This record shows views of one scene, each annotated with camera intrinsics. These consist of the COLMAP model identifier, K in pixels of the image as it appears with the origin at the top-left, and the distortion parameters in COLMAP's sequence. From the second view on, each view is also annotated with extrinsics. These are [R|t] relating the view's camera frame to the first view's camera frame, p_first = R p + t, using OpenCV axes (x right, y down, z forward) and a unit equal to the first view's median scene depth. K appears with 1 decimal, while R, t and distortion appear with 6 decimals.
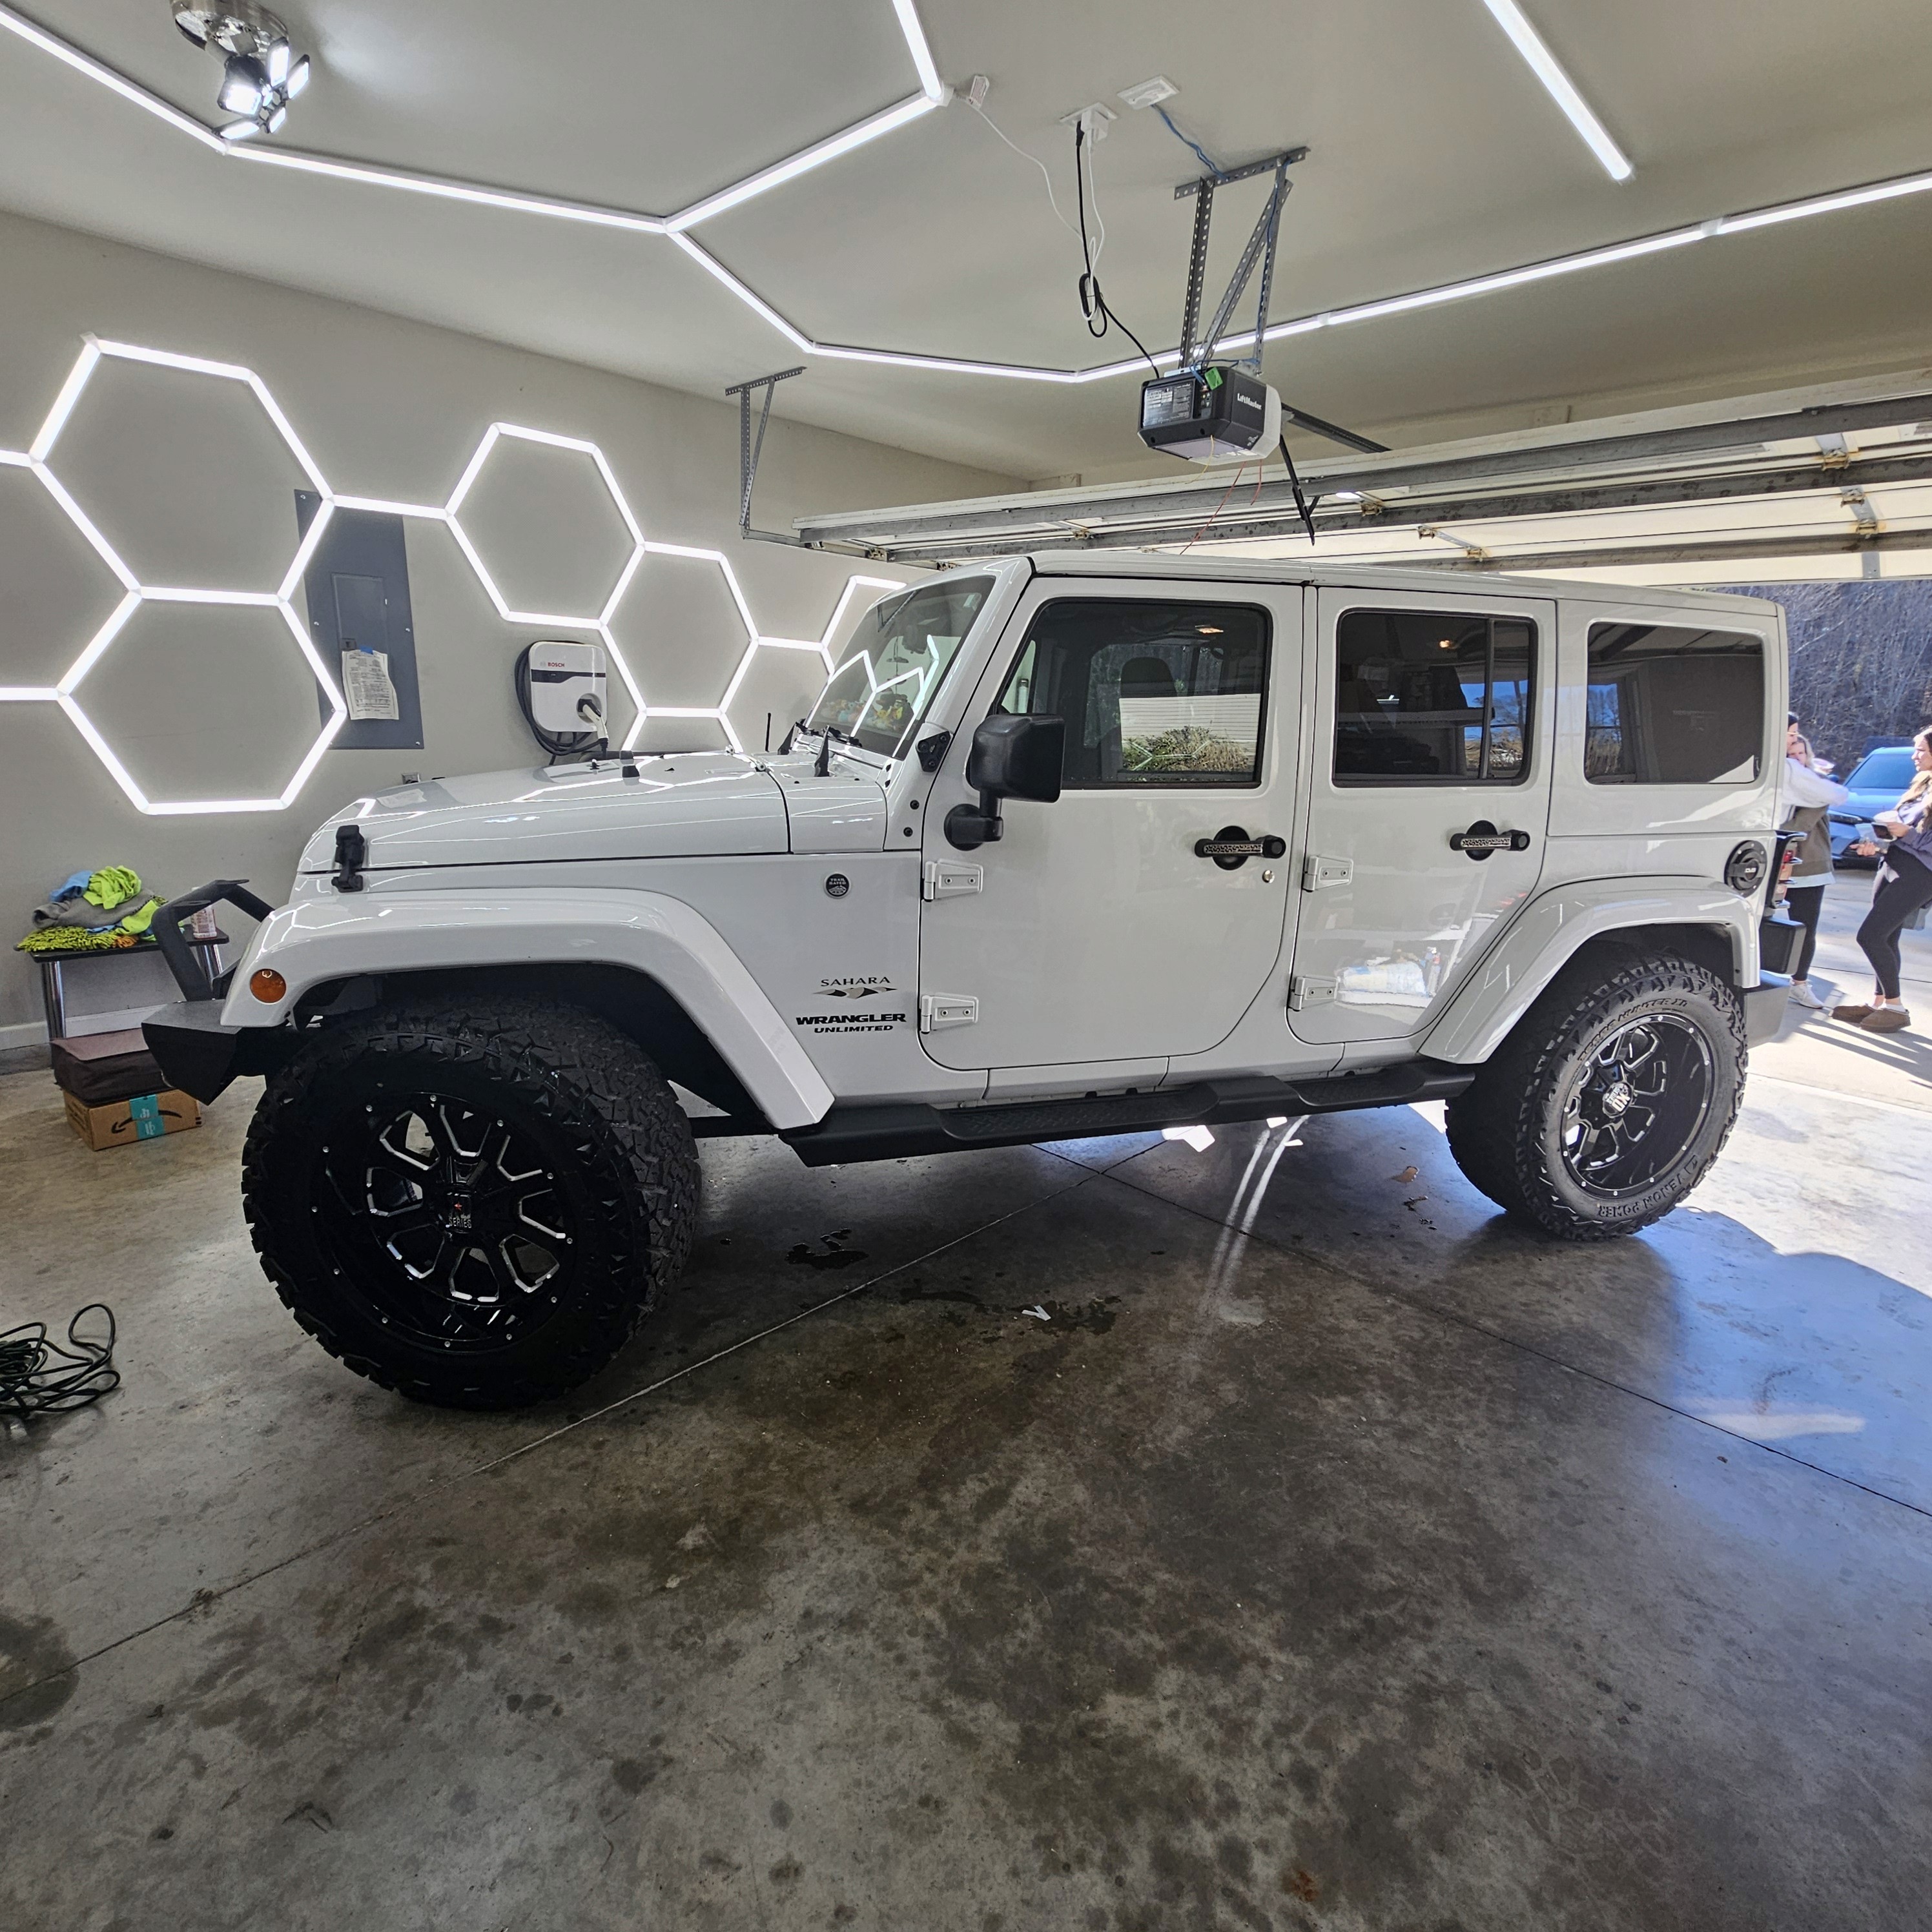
lens RADIAL K [[1051.4, 0, 967.8], [0, 1051.4, 967.6], [0, 0, 1]] dist [-0.001139, -0.000097]
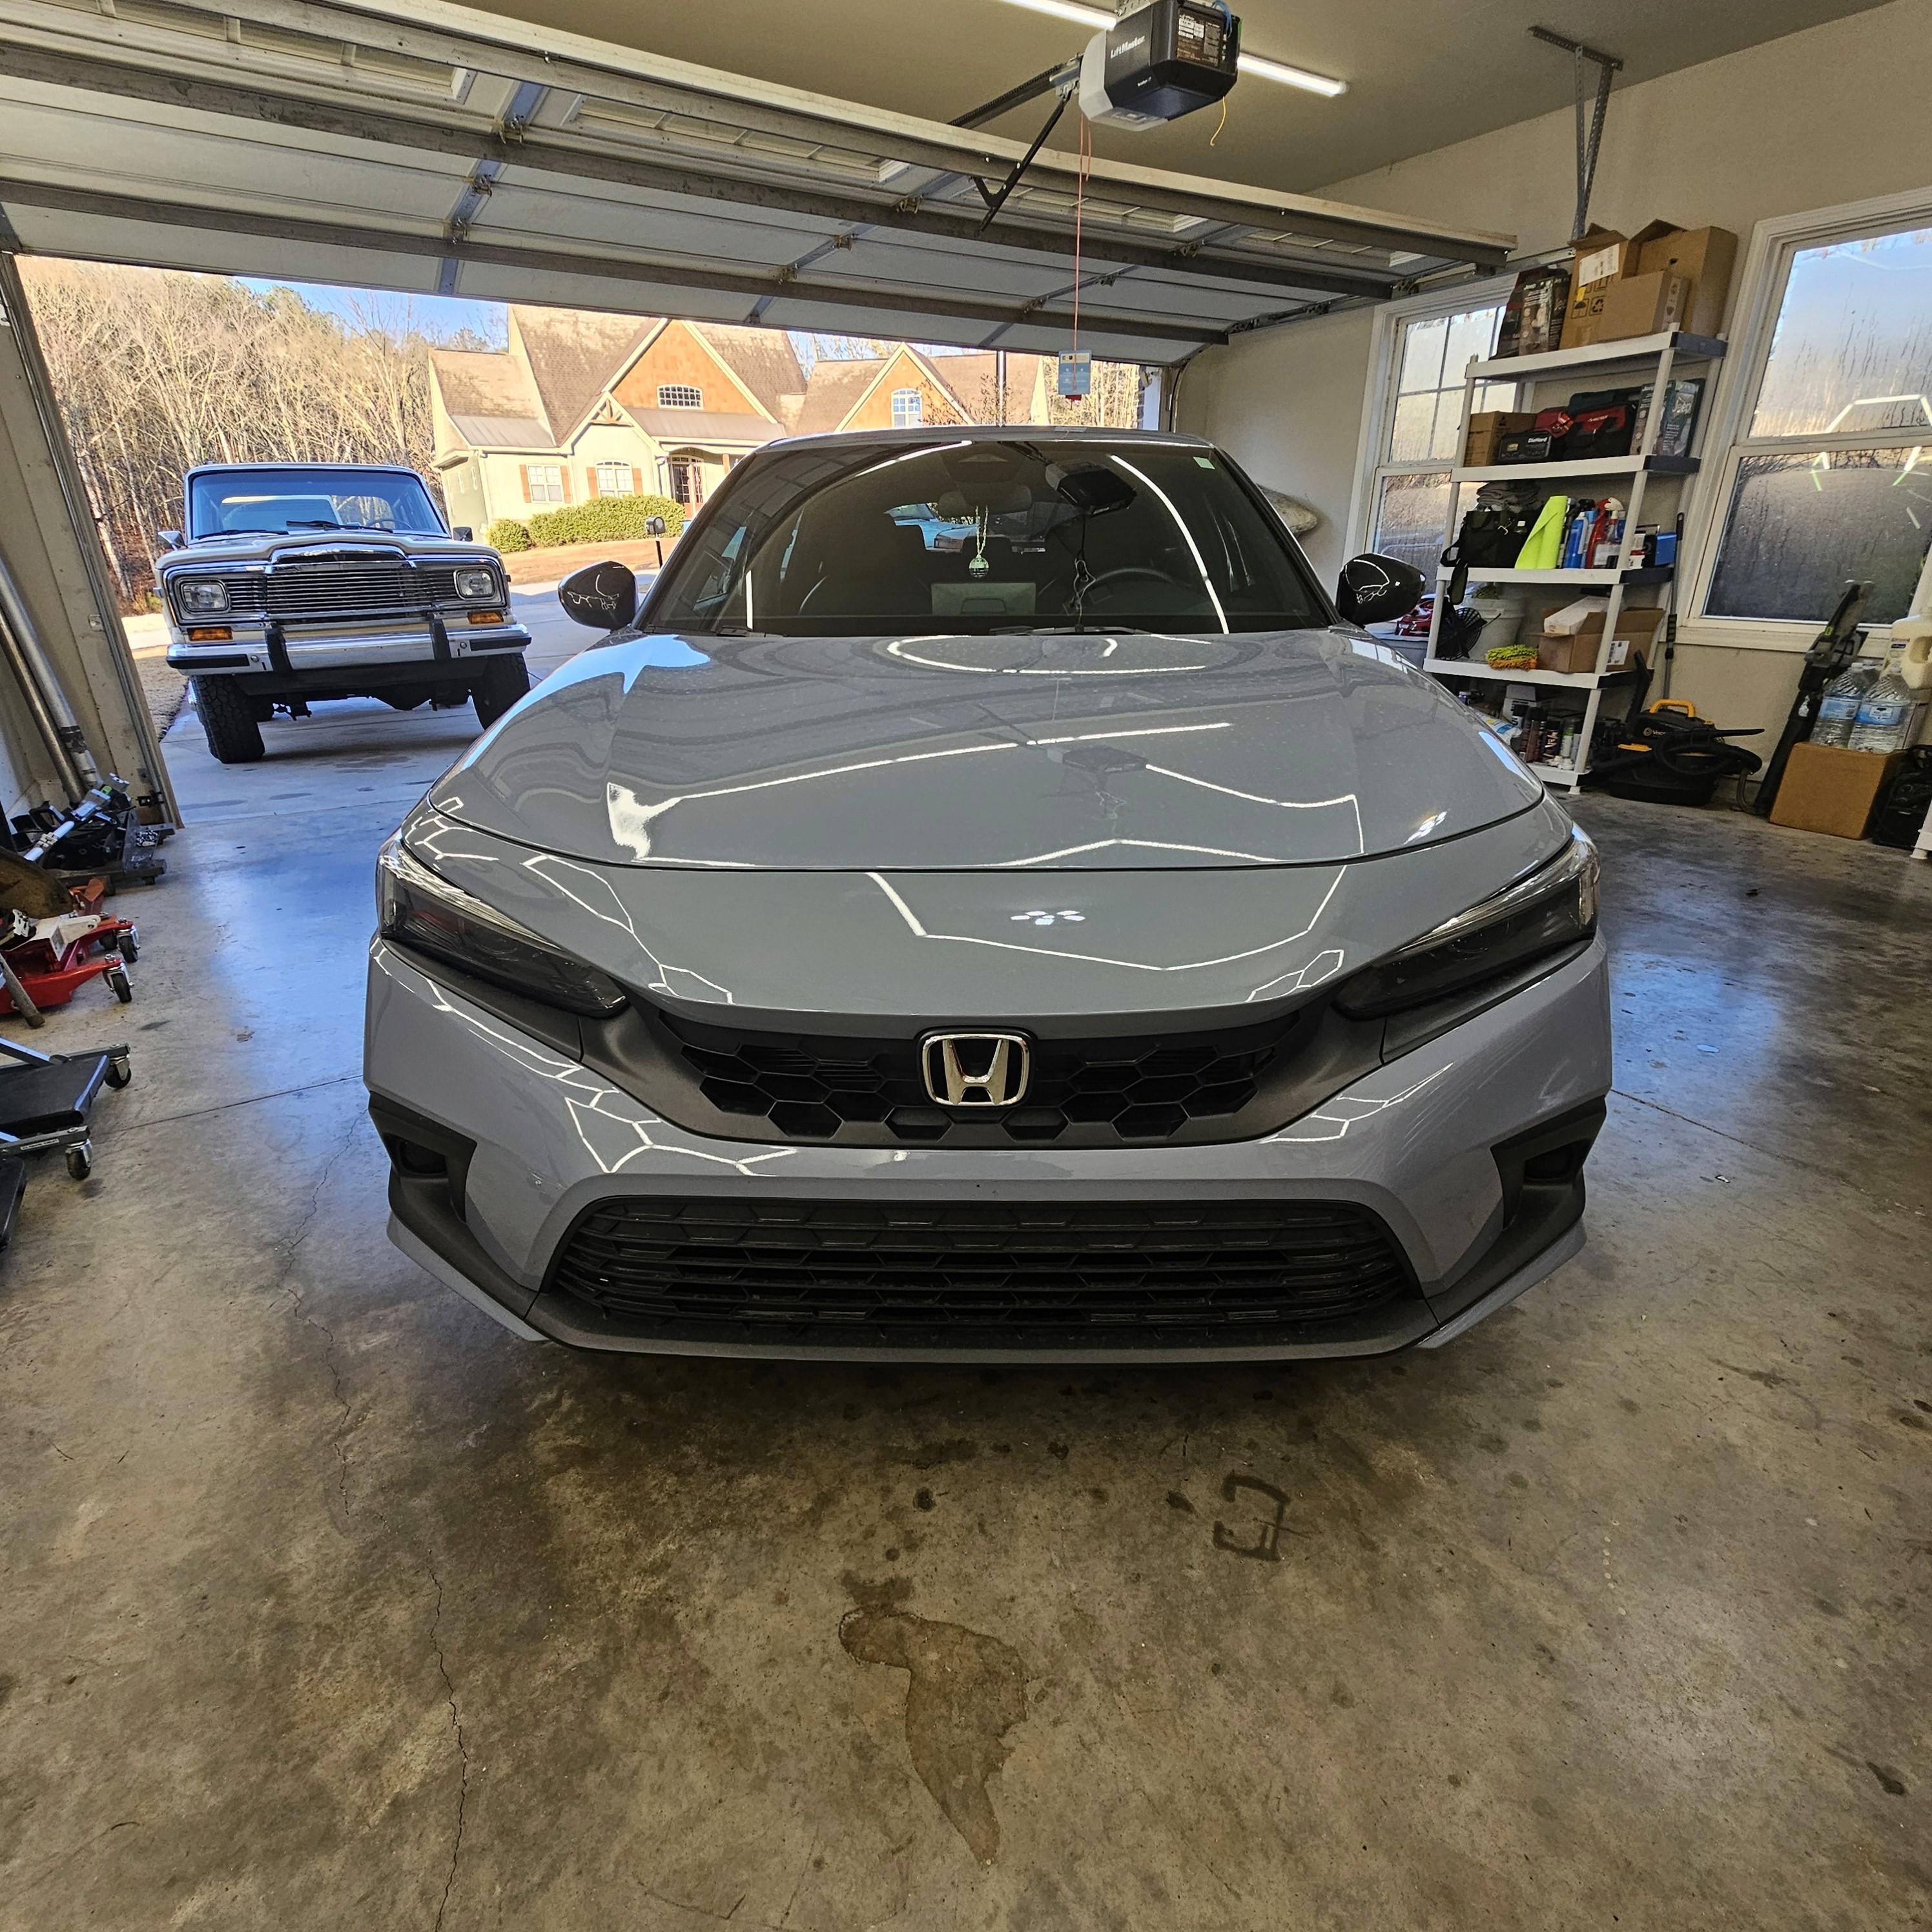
lens RADIAL K [[1051.4, 0, 967.8], [0, 1051.4, 967.6], [0, 0, 1]] dist [-0.001139, -0.000097]
pose [[0.240515, -0.399484, 0.884627, -1.782306], [0.260982, 0.904434, 0.337472, -0.281404], [-0.934902, 0.149705, 0.321788, 1.775662]]
